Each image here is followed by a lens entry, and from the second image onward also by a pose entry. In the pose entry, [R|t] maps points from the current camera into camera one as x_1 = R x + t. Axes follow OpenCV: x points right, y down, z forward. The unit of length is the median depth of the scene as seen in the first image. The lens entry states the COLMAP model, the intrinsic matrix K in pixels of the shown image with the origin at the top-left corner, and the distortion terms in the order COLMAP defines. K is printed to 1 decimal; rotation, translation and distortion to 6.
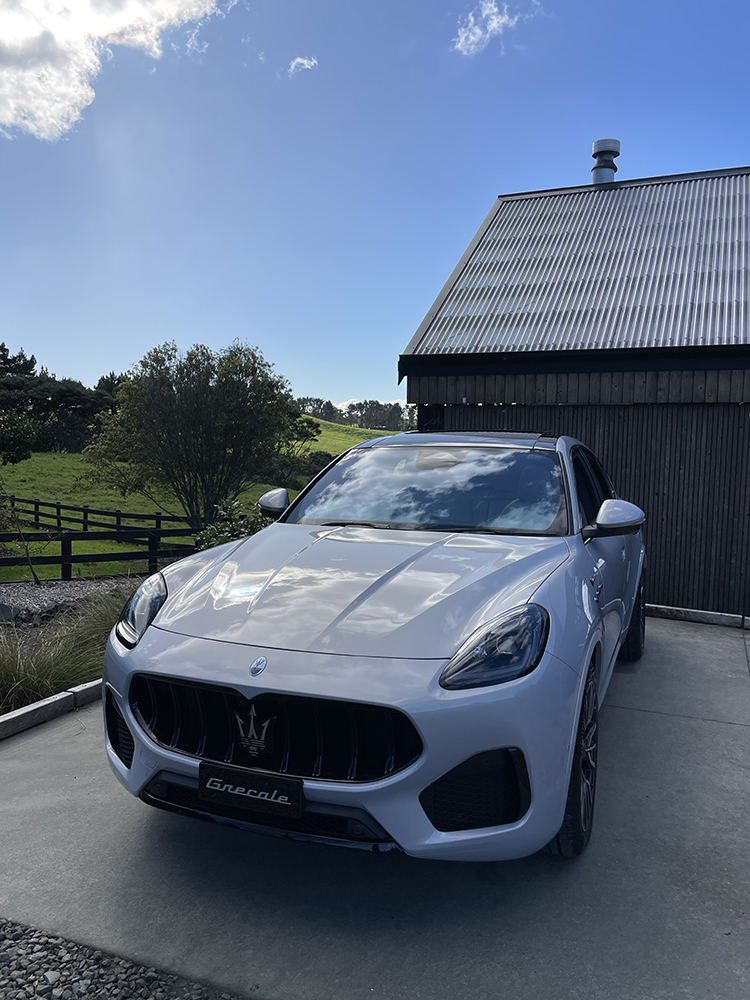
lens RADIAL K [[738.2, 0, 375.0], [0, 738.2, 498.1], [0, 0, 1]] dist [0.007848, 0.001503]
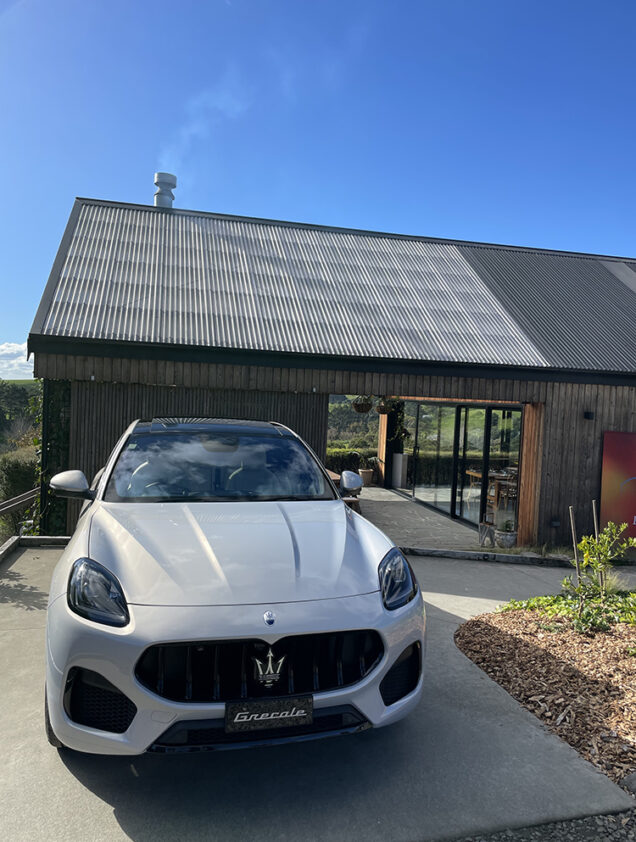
lens RADIAL K [[620.7, 0, 317.6], [0, 620.7, 423.3], [0, 0, 1]] dist [0.003140, 0.001139]
pose [[0.810192, 0.008660, 0.586101, -0.178518], [0.017504, 0.999088, -0.038958, -0.018794], [-0.585904, 0.041822, 0.809301, 0.006987]]
